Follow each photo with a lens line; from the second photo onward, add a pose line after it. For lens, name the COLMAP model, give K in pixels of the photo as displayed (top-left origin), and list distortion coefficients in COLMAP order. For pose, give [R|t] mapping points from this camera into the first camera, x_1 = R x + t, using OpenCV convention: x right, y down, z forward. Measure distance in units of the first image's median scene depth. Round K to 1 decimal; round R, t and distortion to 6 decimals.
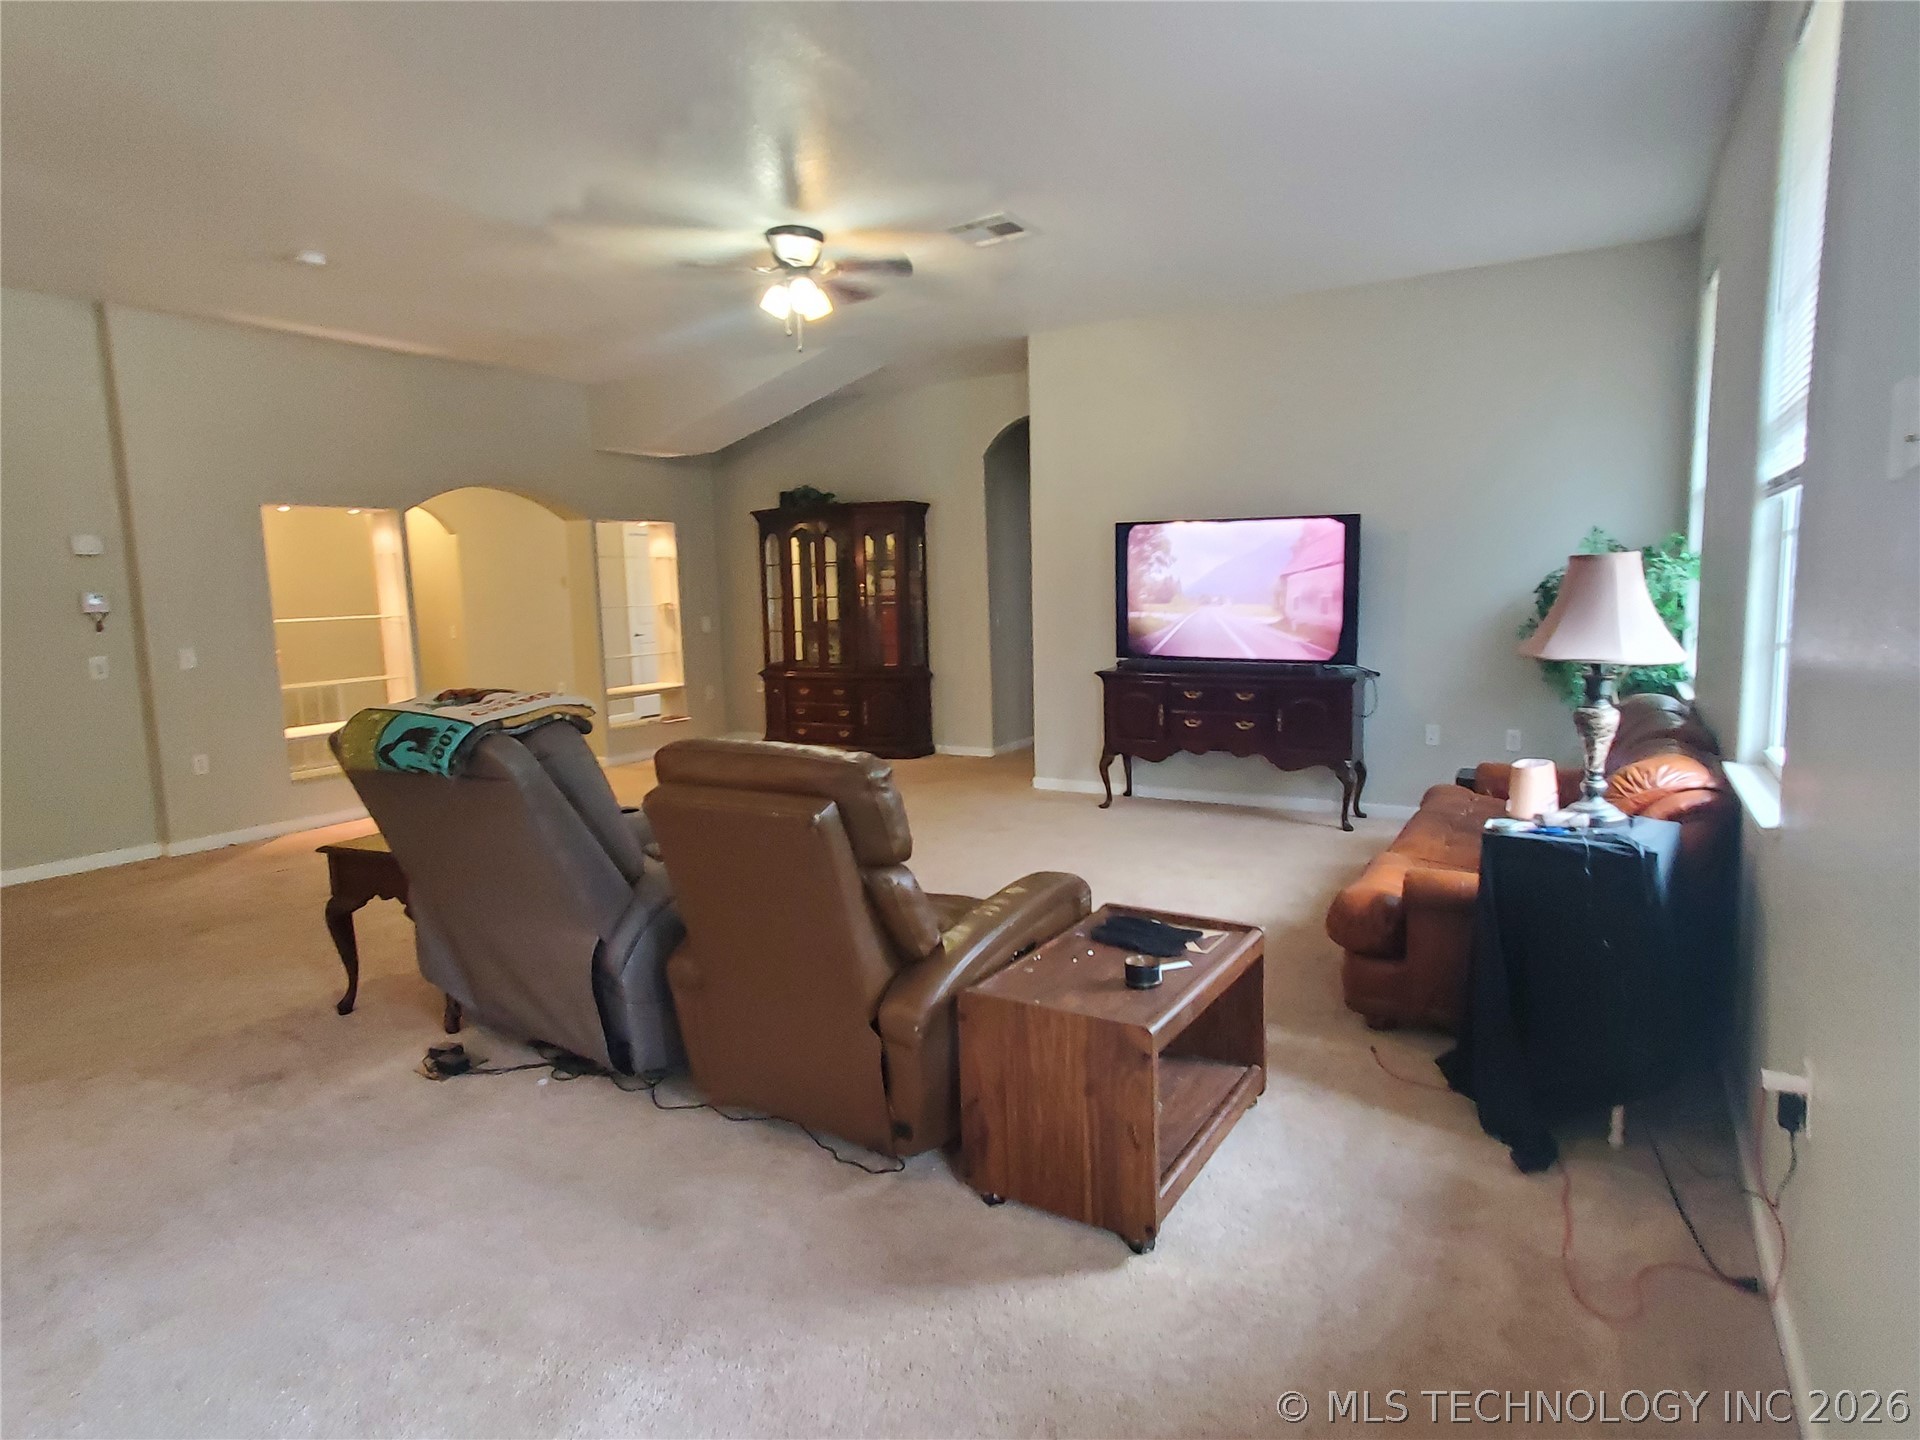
lens RADIAL K [[1080.2, 0, 969.2], [0, 1080.2, 713.5], [0, 0, 1]] dist [-0.002832, 0.006318]
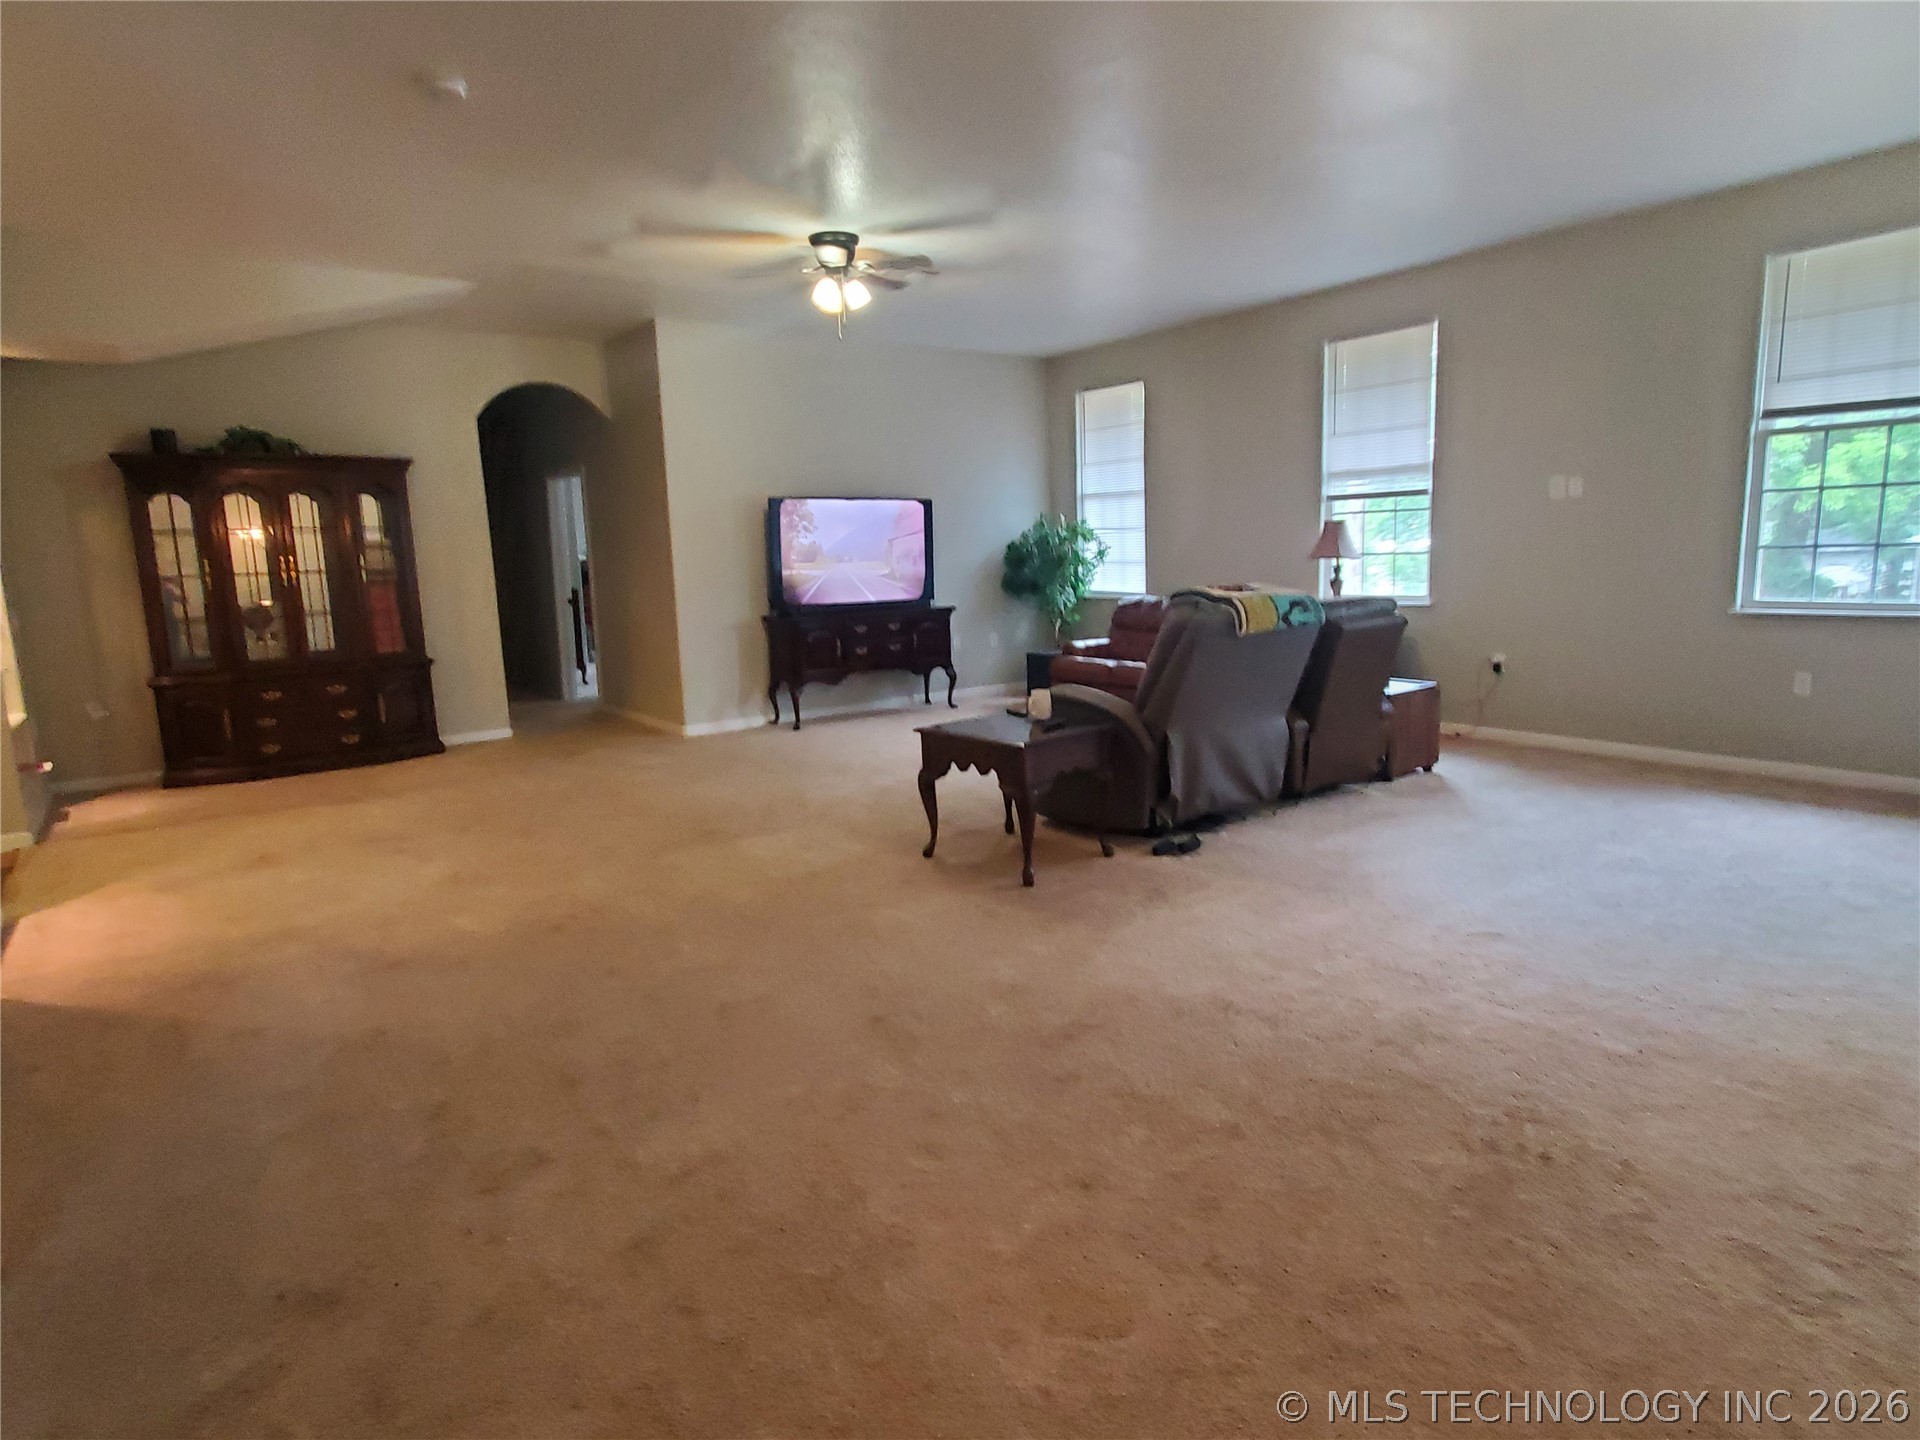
lens RADIAL K [[1080.2, 0, 984.8], [0, 1080.2, 726.2], [0, 0, 1]] dist [-0.002832, 0.006318]
pose [[0.388476, -0.144930, 0.909990, -0.930786], [0.133718, 0.985967, 0.099946, -0.011154], [-0.911705, 0.082856, 0.402404, 0.315781]]
